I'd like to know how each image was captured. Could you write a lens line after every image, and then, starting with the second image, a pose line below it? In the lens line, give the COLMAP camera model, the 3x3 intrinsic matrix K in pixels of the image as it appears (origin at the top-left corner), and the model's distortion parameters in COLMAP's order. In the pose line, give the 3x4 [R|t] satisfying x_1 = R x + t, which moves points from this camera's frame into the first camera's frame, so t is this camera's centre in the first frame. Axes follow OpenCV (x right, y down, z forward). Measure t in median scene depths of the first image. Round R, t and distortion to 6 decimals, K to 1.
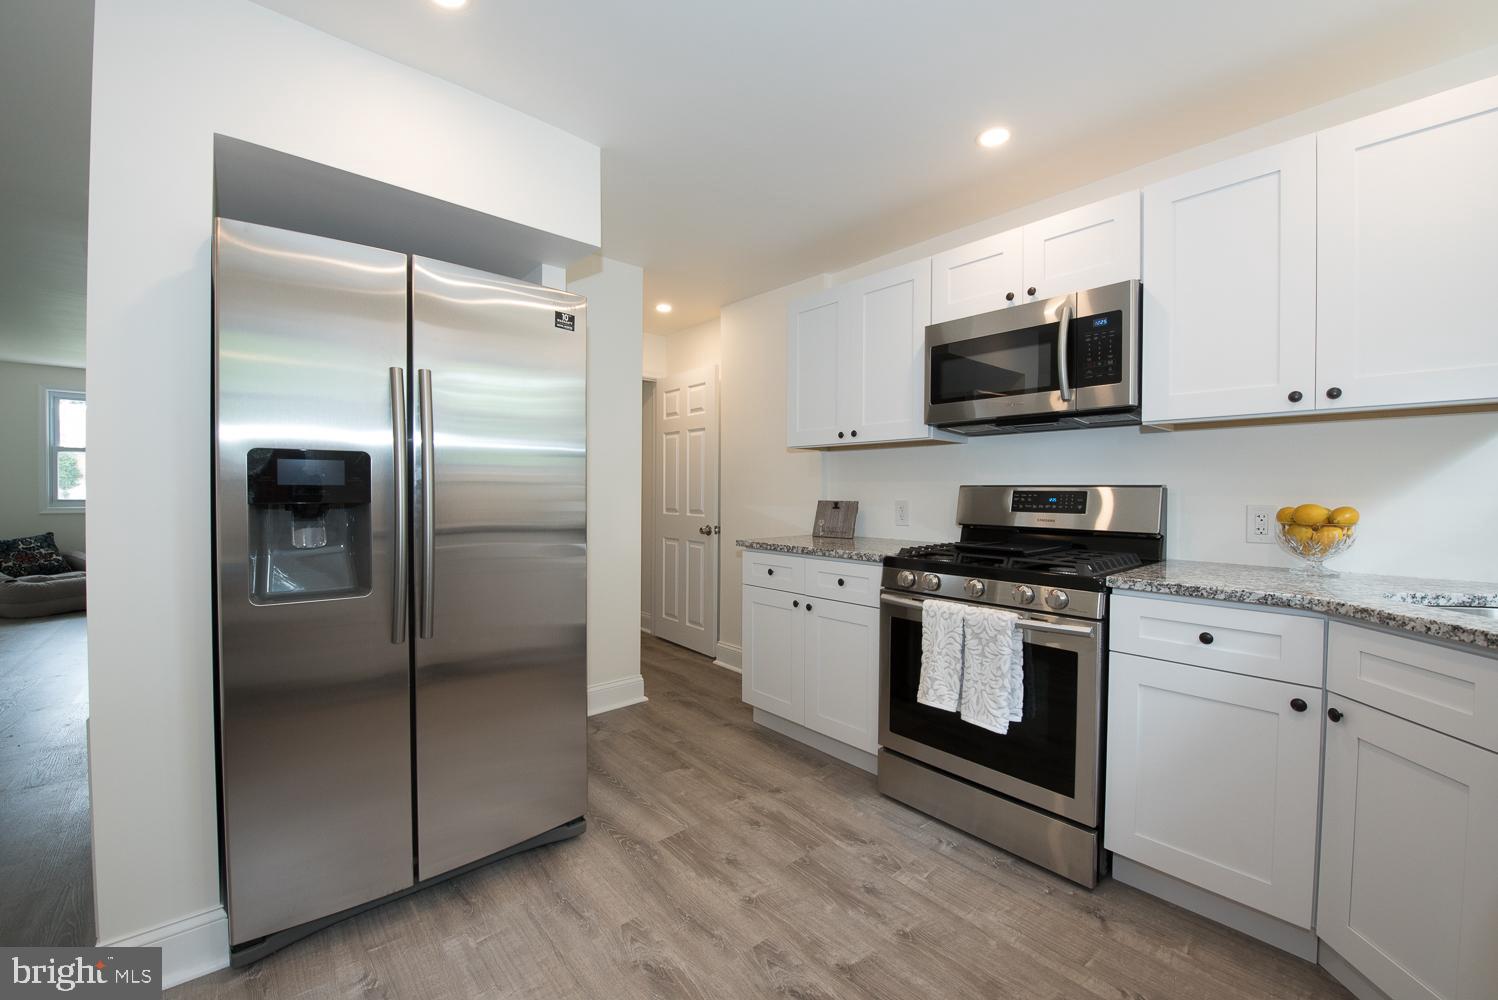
lens RADIAL K [[595.6, 0, 746.1], [0, 595.6, 501.4], [0, 0, 1]] dist [-0.015805, -0.002824]
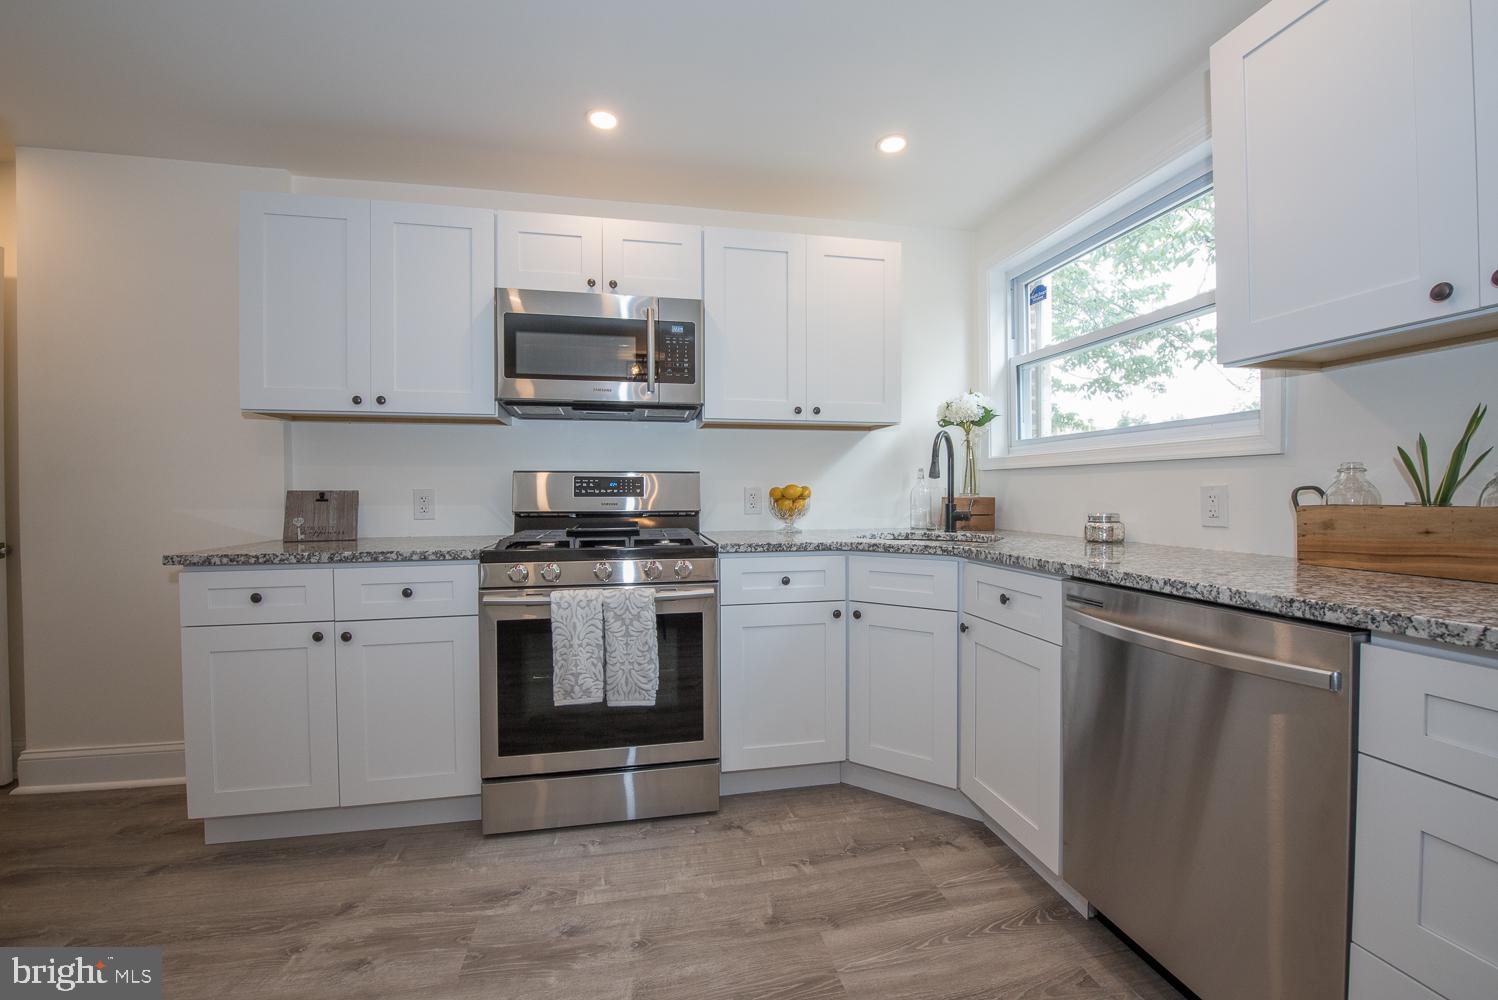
lens RADIAL K [[595.6, 0, 749.5], [0, 595.6, 501.0], [0, 0, 1]] dist [-0.015805, -0.002824]
pose [[0.497627, -0.019427, 0.867173, -0.372160], [0.022356, 0.999704, 0.009568, 0.028161], [-0.867103, 0.014625, 0.497914, 0.323056]]
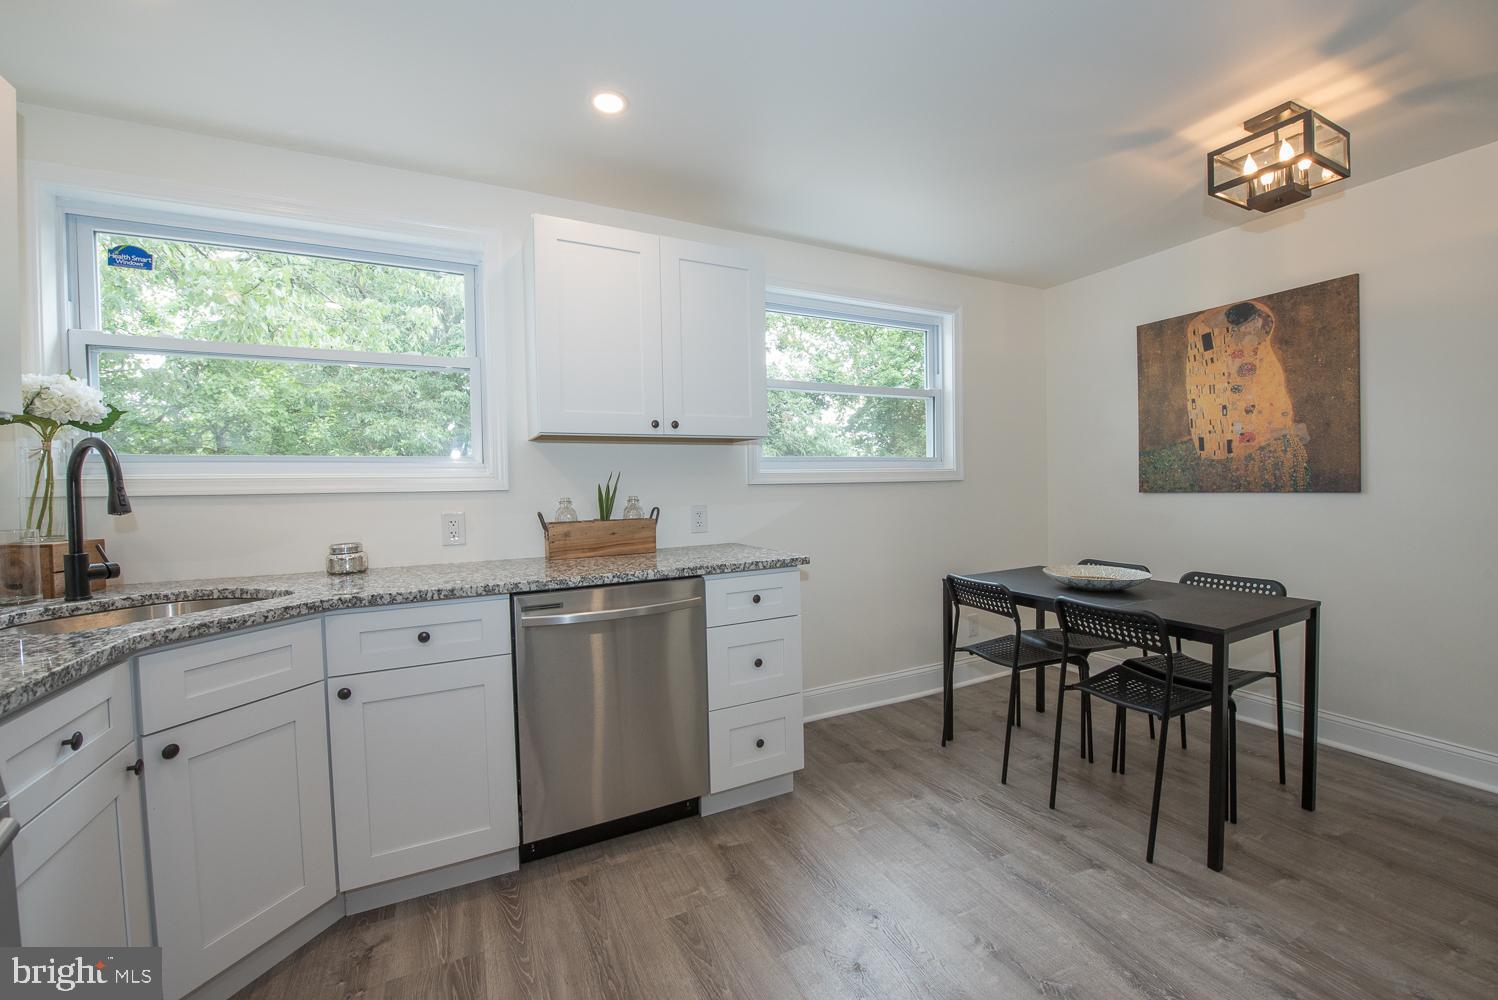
lens RADIAL K [[595.6, 0, 747.5], [0, 595.6, 501.9], [0, 0, 1]] dist [-0.015805, -0.002824]
pose [[-0.966768, 0.007761, 0.255536, -0.081110], [0.019747, 0.998820, 0.044372, -0.036525], [-0.254890, 0.047944, -0.965781, 1.178032]]
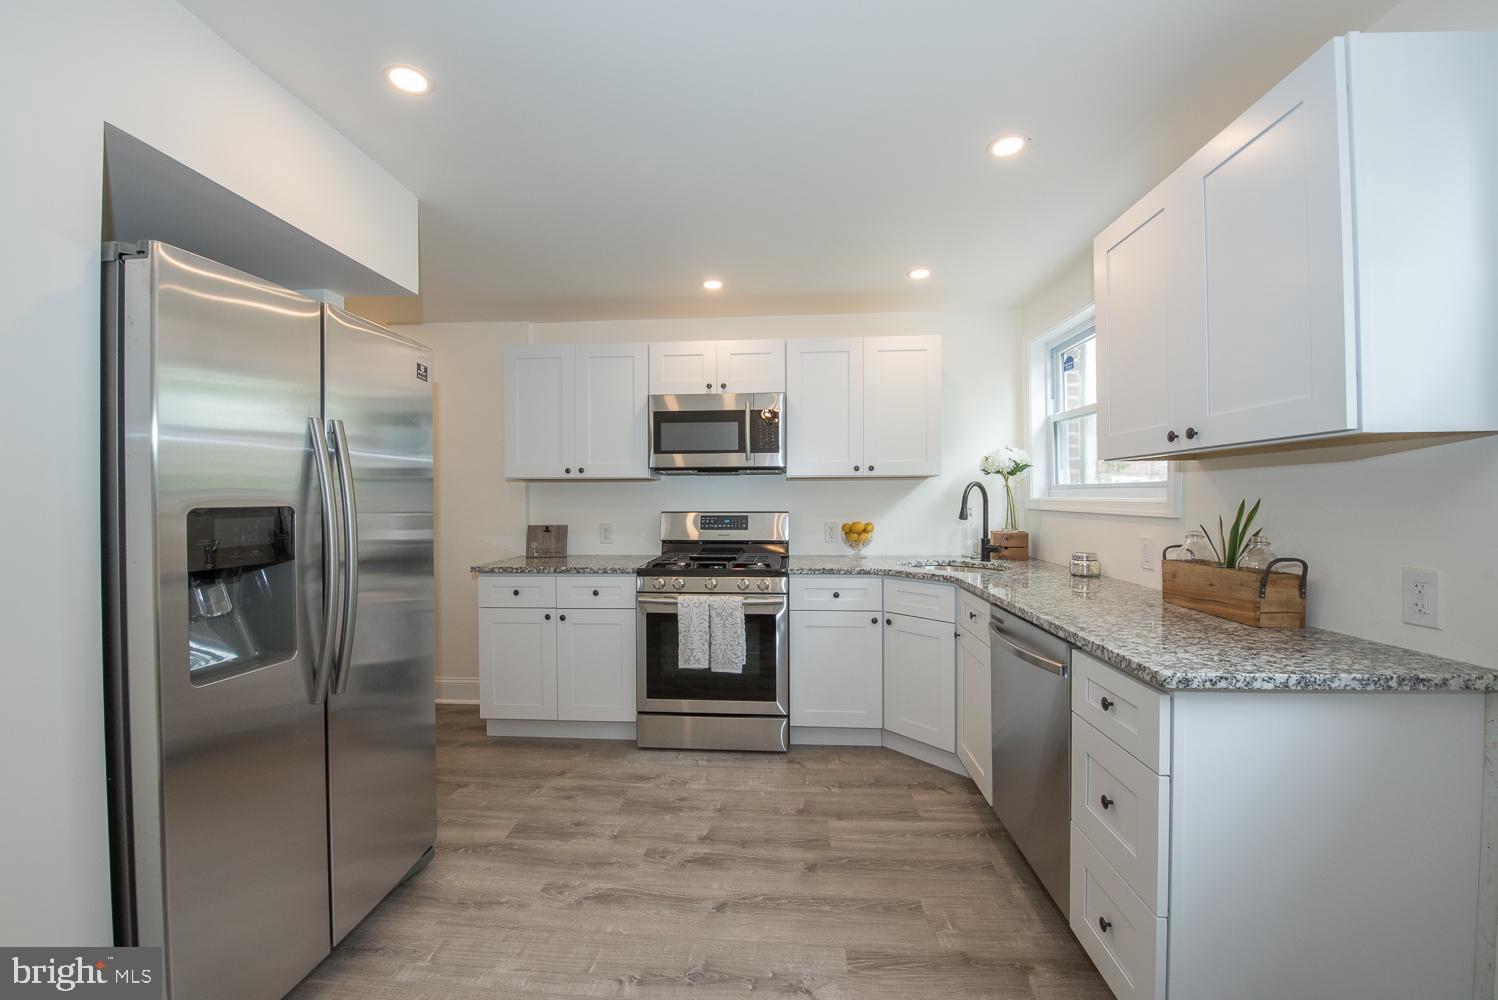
lens RADIAL K [[595.6, 0, 748.1], [0, 595.6, 501.8], [0, 0, 1]] dist [-0.015805, -0.002824]
pose [[0.713751, -0.013971, 0.700260, -0.646410], [0.021329, 0.999771, -0.001793, -0.061445], [-0.700074, 0.016216, 0.713886, -0.154997]]
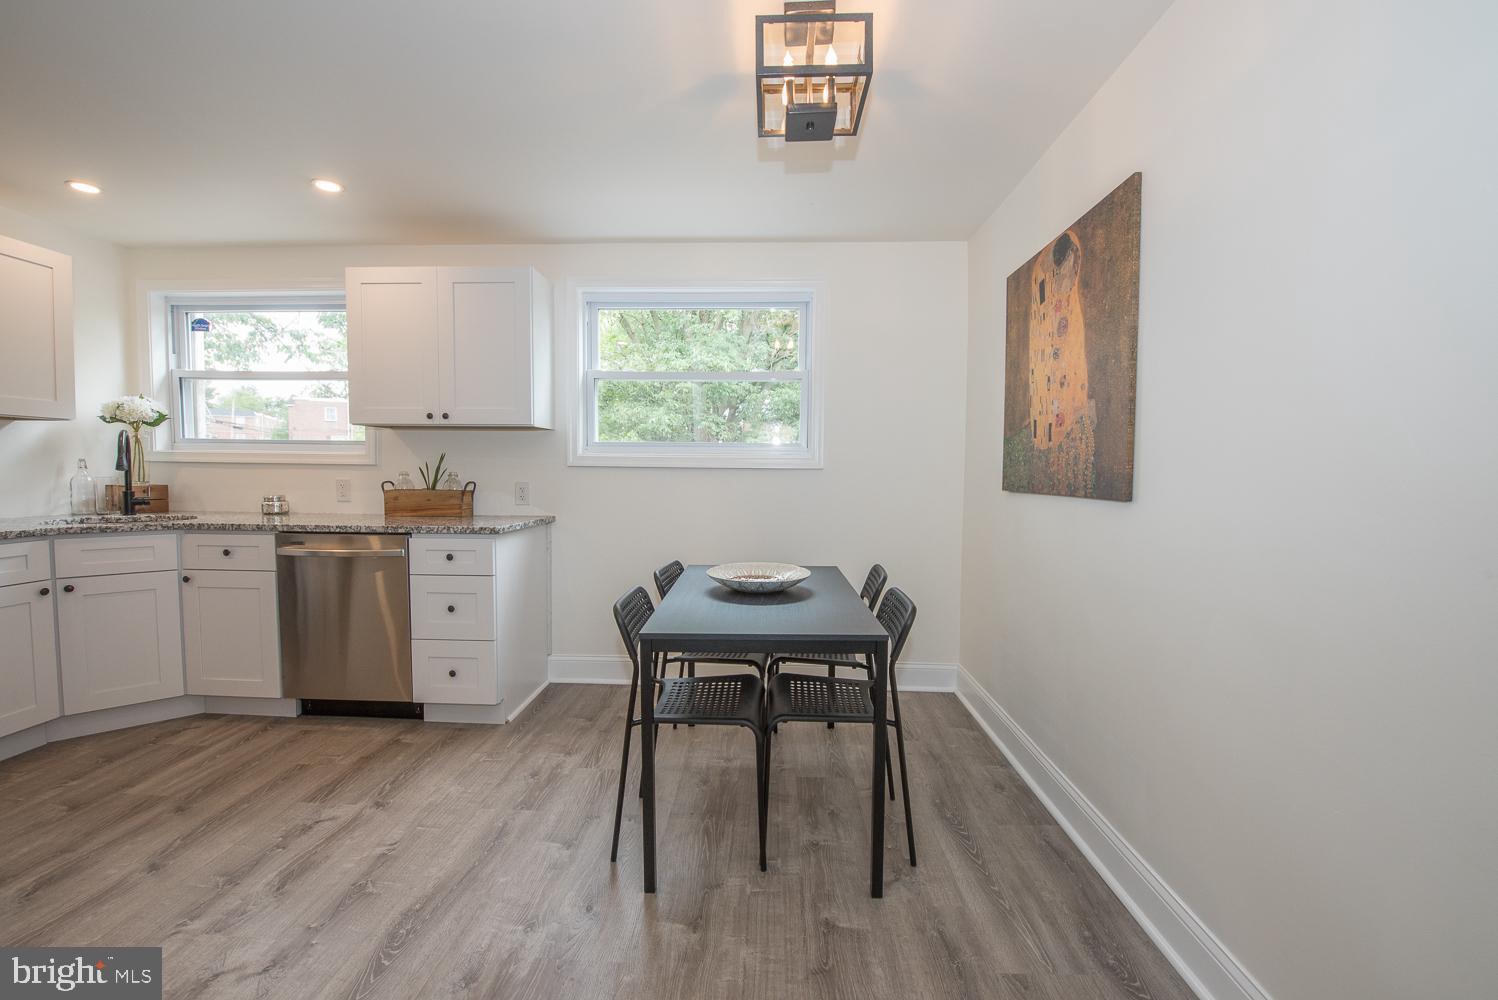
lens RADIAL K [[595.6, 0, 748.6], [0, 595.6, 502.9], [0, 0, 1]] dist [-0.015805, -0.002824]
pose [[-0.724501, -0.051539, 0.687345, -1.294540], [-0.003979, 0.997497, 0.070601, -0.030634], [-0.689263, 0.048415, -0.722892, 0.595498]]
